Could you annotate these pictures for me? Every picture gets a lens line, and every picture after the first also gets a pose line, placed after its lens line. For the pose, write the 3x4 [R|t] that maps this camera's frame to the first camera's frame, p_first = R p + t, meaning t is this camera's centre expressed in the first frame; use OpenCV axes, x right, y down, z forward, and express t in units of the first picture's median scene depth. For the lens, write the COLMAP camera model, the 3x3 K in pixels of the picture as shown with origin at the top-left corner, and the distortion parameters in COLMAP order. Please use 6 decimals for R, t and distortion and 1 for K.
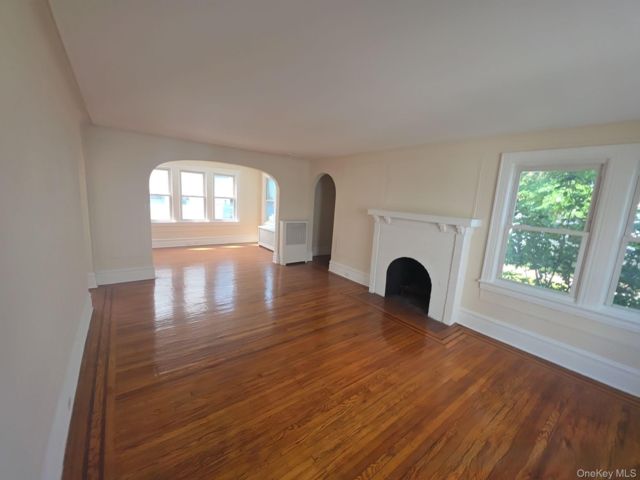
lens RADIAL K [[255.1, 0, 322.5], [0, 255.1, 241.9], [0, 0, 1]] dist [-0.004111, -0.001203]
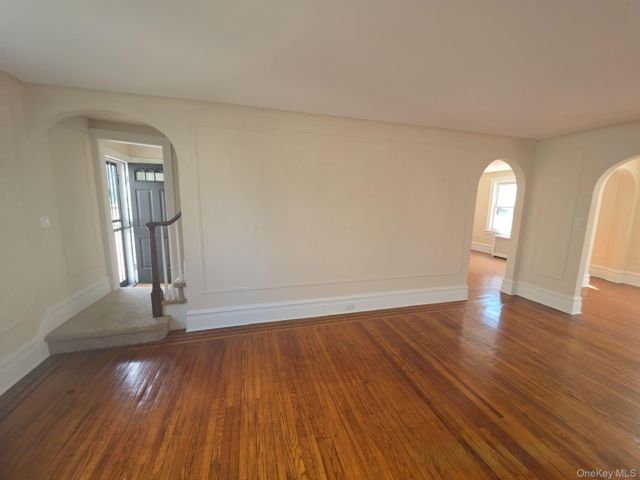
lens RADIAL K [[255.1, 0, 324.1], [0, 255.1, 239.2], [0, 0, 1]] dist [-0.004111, -0.001203]
pose [[-0.362620, 0.077652, -0.928696, 0.639962], [-0.204347, 0.965646, 0.160531, -0.100930], [0.909257, 0.247988, -0.334295, 1.041231]]
